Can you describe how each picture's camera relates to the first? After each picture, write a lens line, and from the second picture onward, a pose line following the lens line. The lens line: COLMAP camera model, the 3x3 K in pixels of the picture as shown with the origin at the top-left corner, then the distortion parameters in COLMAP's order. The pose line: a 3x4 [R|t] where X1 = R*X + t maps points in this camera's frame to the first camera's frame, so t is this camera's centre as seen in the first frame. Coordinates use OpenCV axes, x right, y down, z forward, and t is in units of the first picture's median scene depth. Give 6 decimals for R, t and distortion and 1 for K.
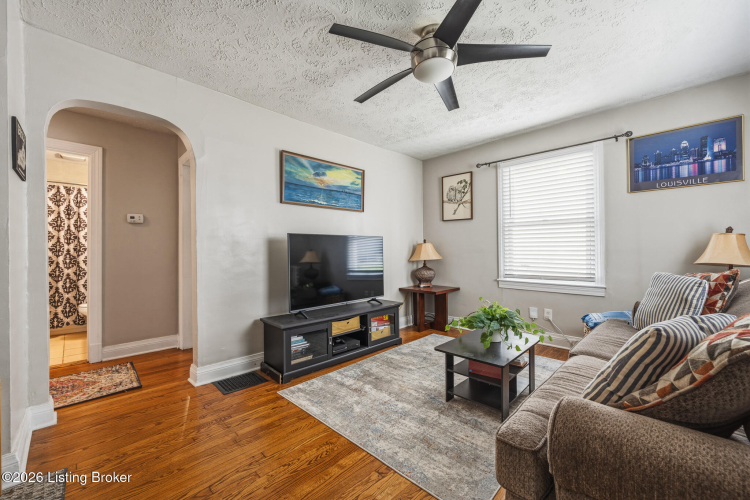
lens RADIAL K [[304.9, 0, 374.2], [0, 304.9, 247.4], [0, 0, 1]] dist [0.000846, 0.000774]
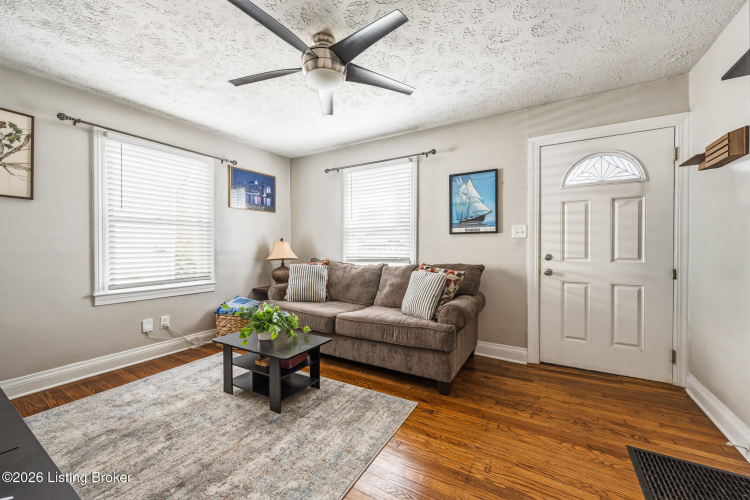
lens RADIAL K [[304.9, 0, 374.2], [0, 304.9, 247.4], [0, 0, 1]] dist [0.000846, 0.000774]
pose [[-0.266054, 0.009299, 0.963913, -0.548491], [-0.000281, 0.999953, -0.009725, 0.004987], [-0.963958, -0.002858, -0.266038, 0.716162]]
